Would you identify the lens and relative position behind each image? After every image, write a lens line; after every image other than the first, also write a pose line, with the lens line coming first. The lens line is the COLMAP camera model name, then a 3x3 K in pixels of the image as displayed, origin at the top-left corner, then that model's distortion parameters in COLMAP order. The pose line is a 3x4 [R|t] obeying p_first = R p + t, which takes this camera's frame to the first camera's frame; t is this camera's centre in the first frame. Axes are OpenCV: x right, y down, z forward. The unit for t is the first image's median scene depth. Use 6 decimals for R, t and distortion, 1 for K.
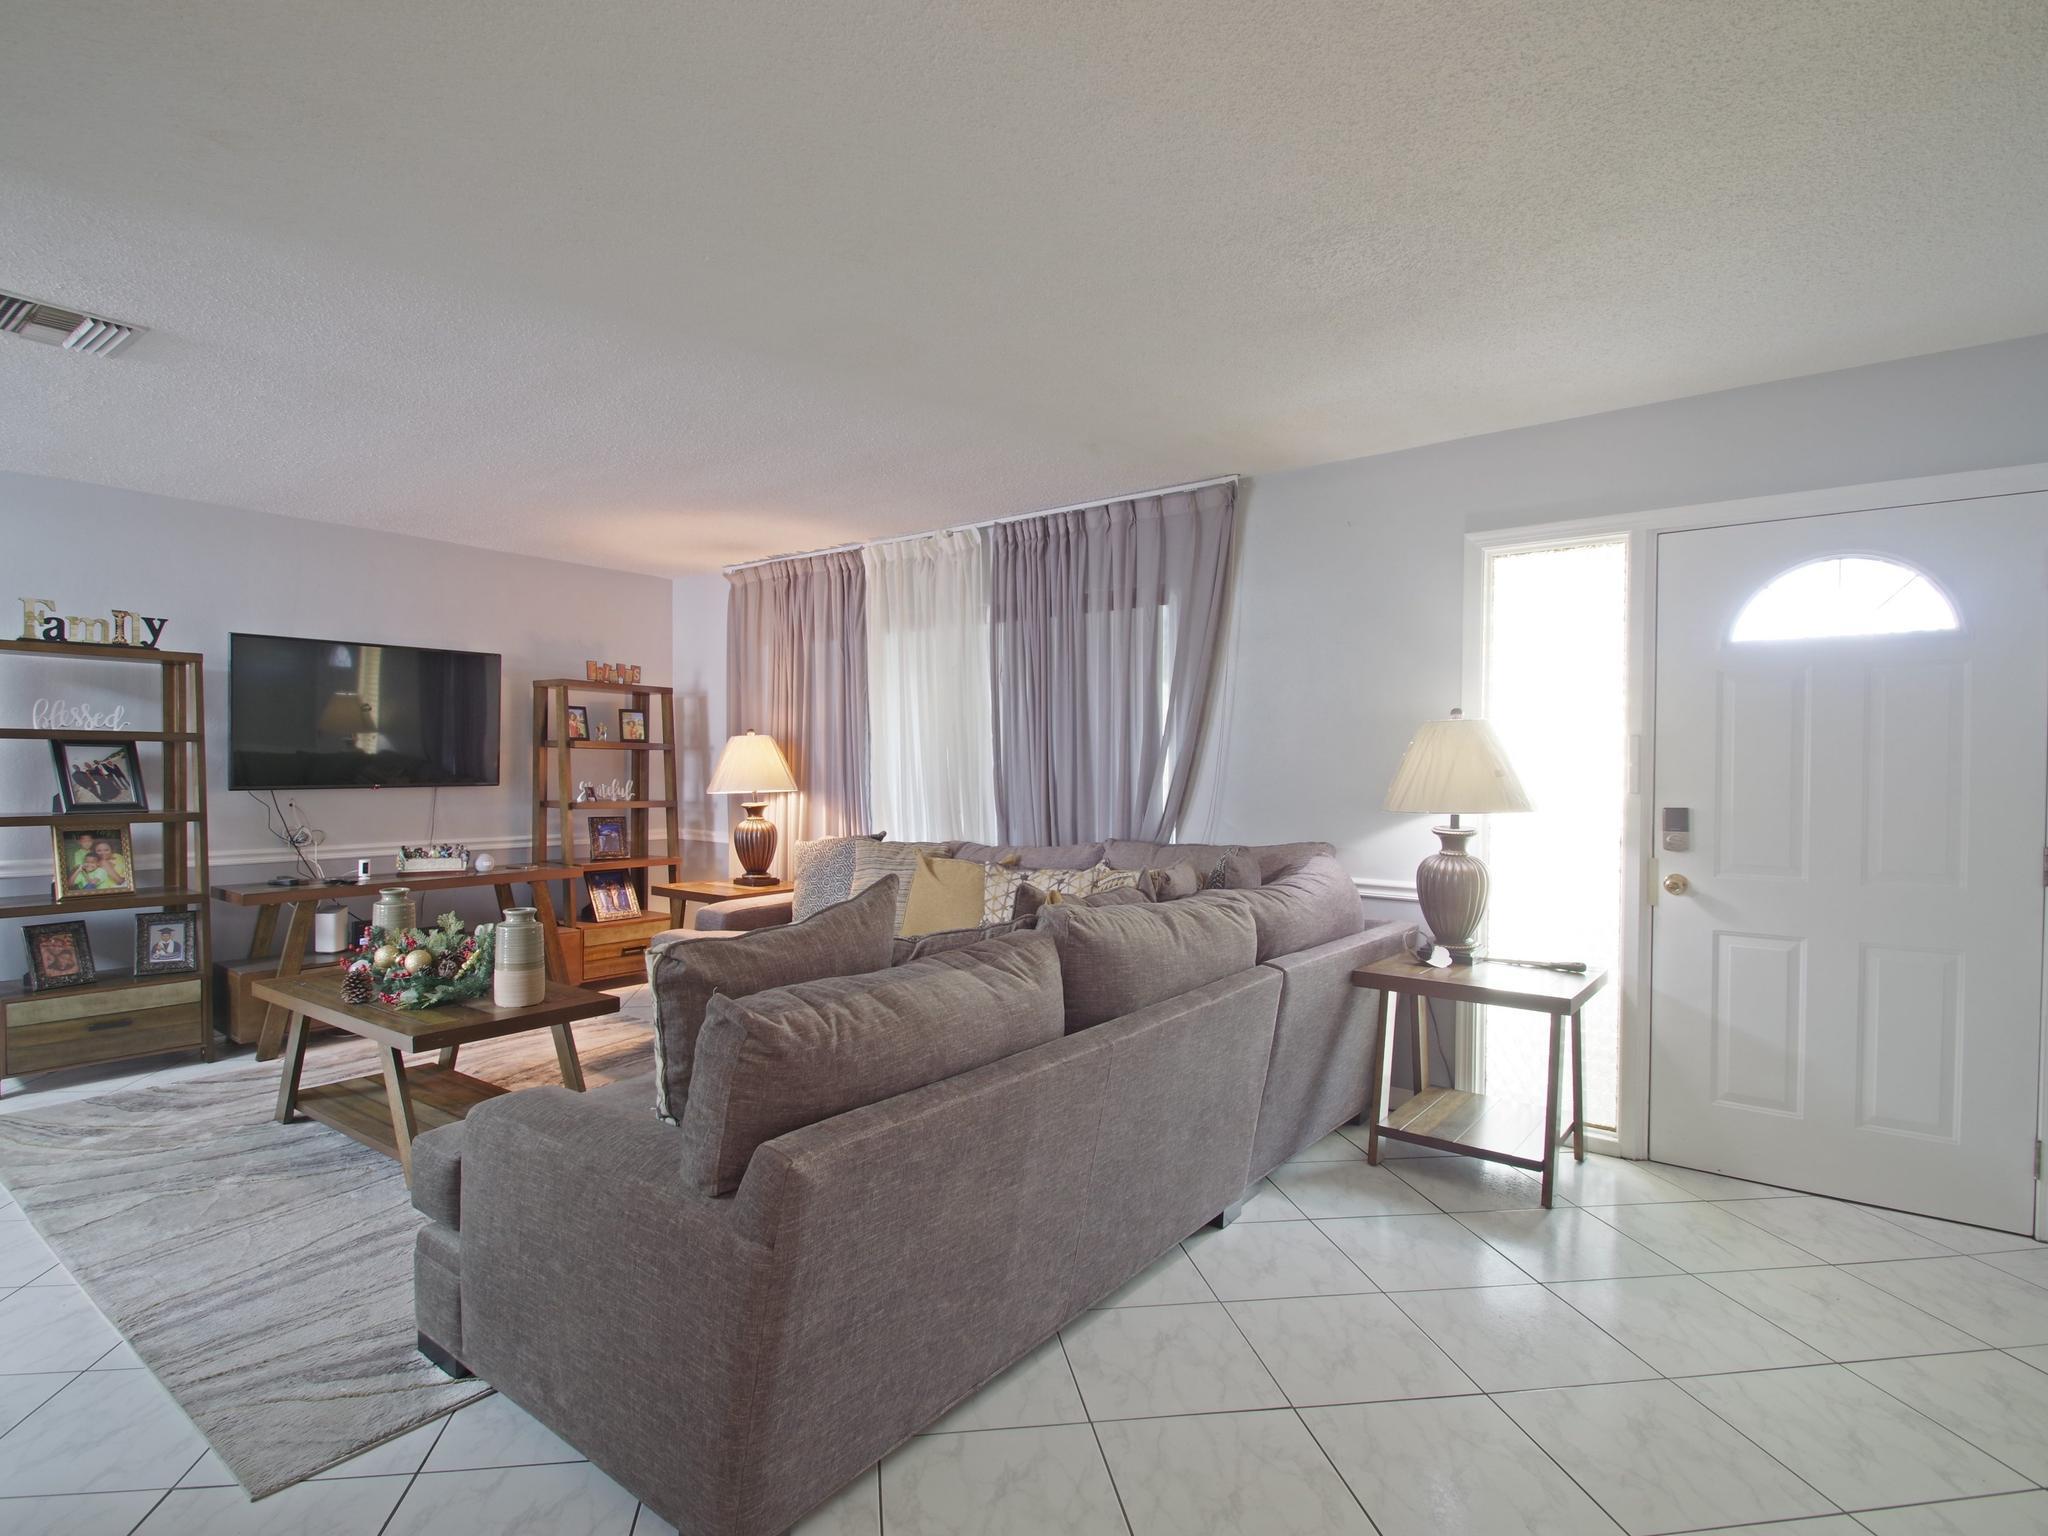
lens RADIAL K [[1041.5, 0, 1022.3], [0, 1041.5, 774.0], [0, 0, 1]] dist [0.003883, -0.004466]
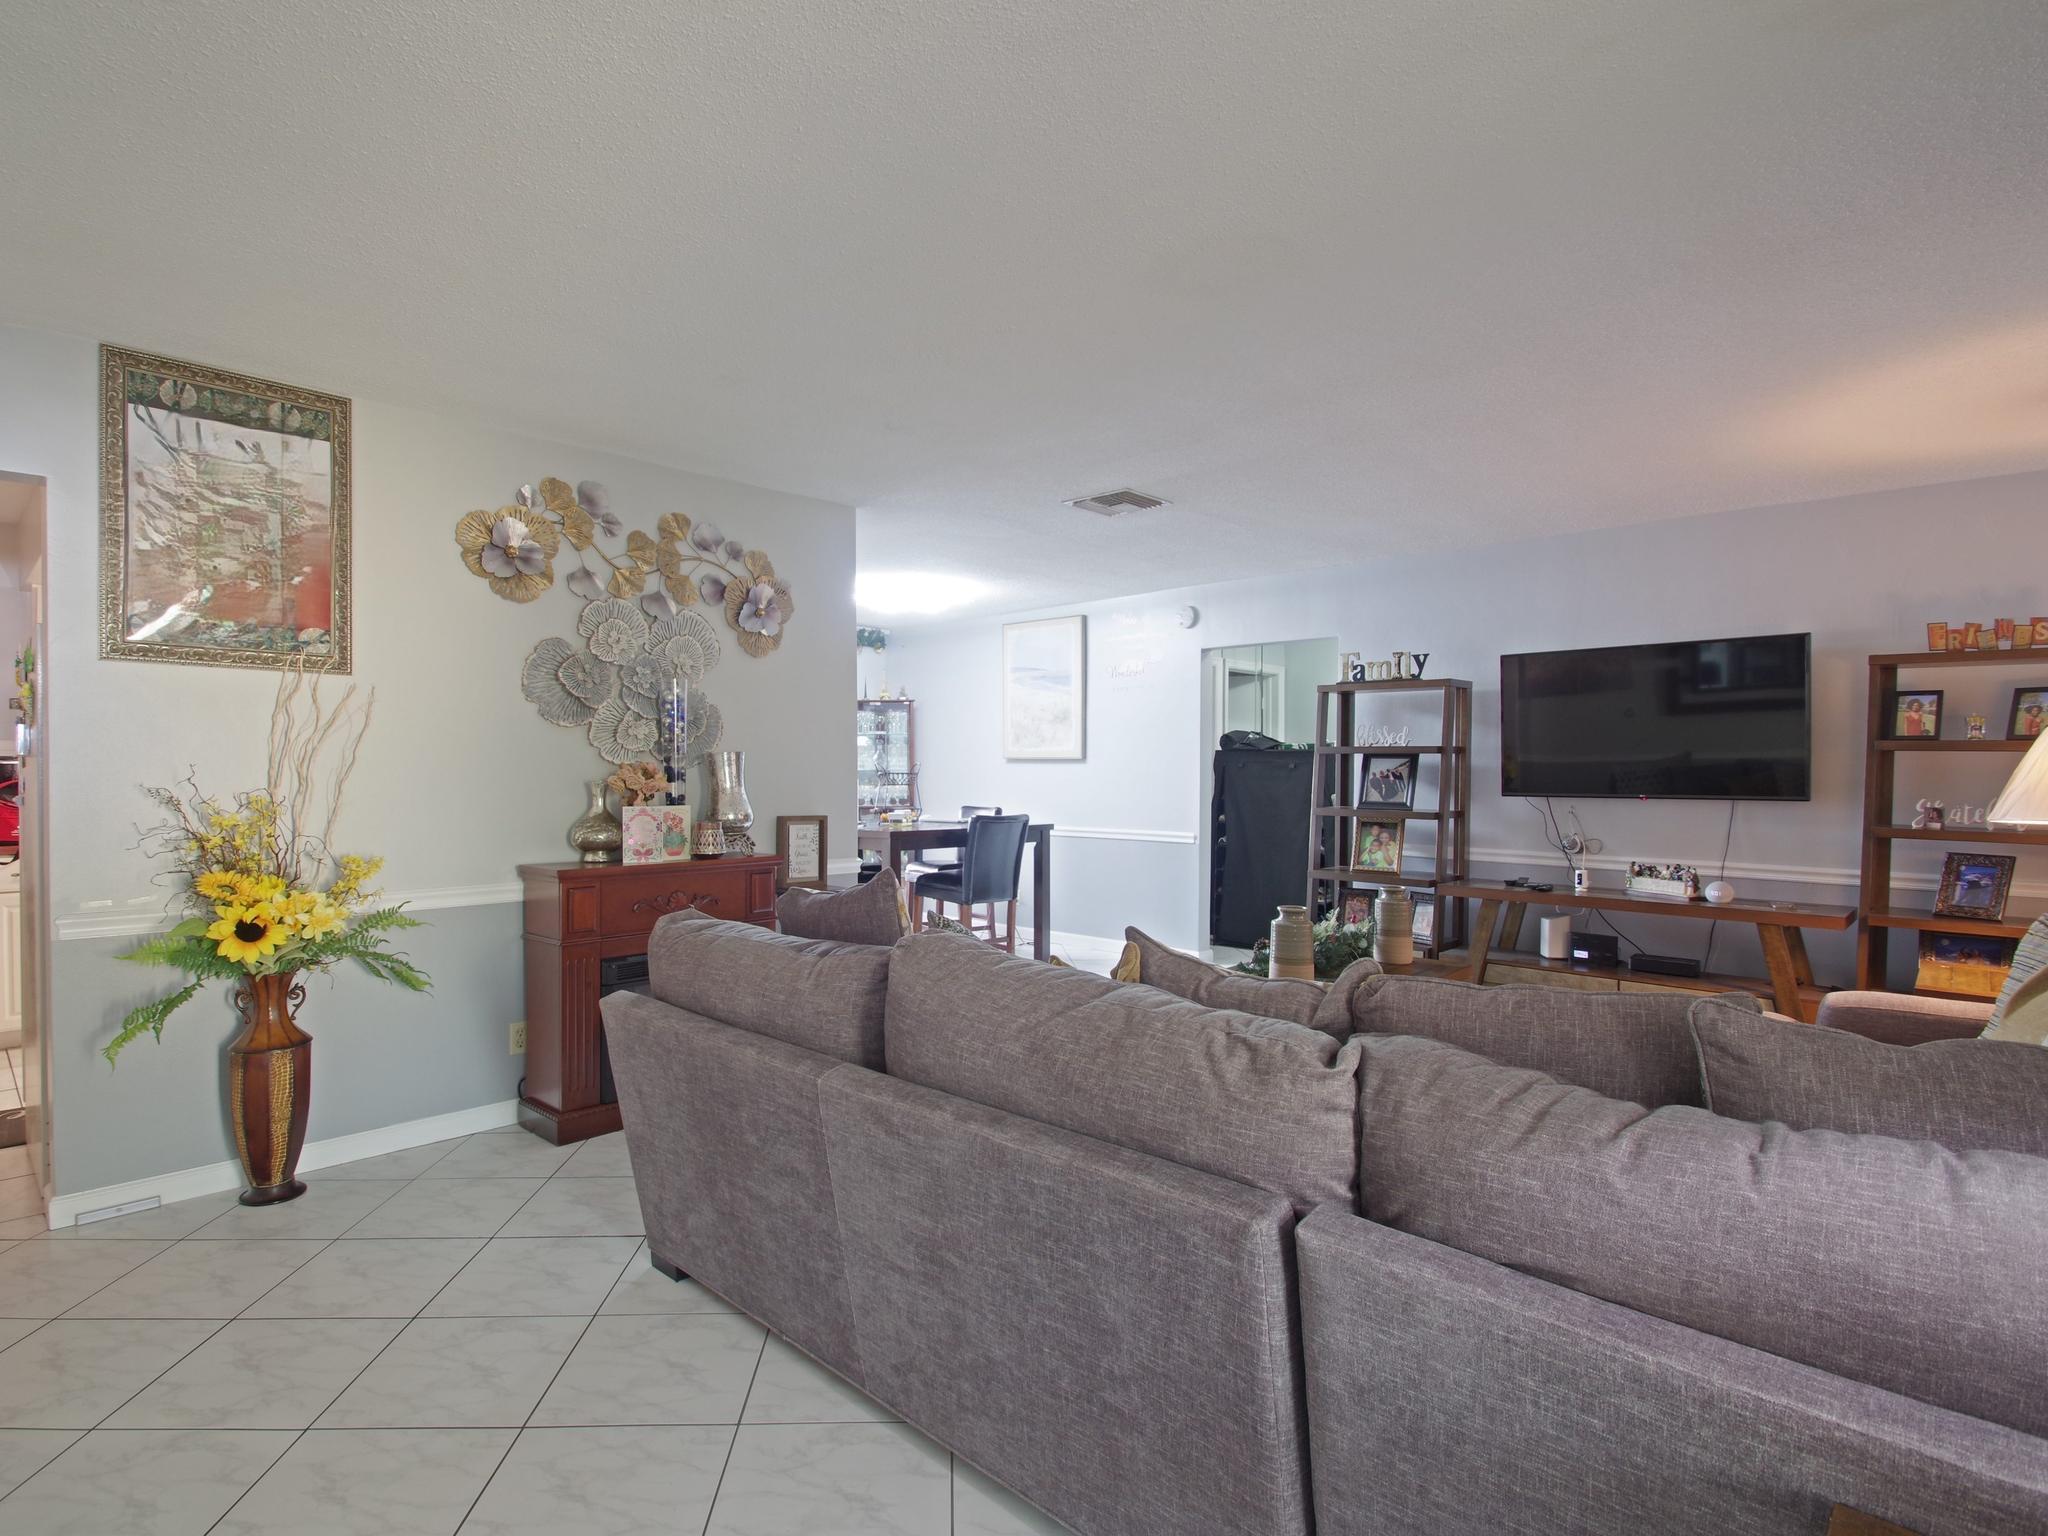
lens RADIAL K [[1041.5, 0, 941.5], [0, 1041.5, 773.3], [0, 0, 1]] dist [0.003883, -0.004466]
pose [[-0.134037, -0.000097, -0.990976, 0.456233], [-0.015710, 0.999875, 0.002027, -0.001576], [0.990852, 0.015840, -0.134022, 0.585660]]
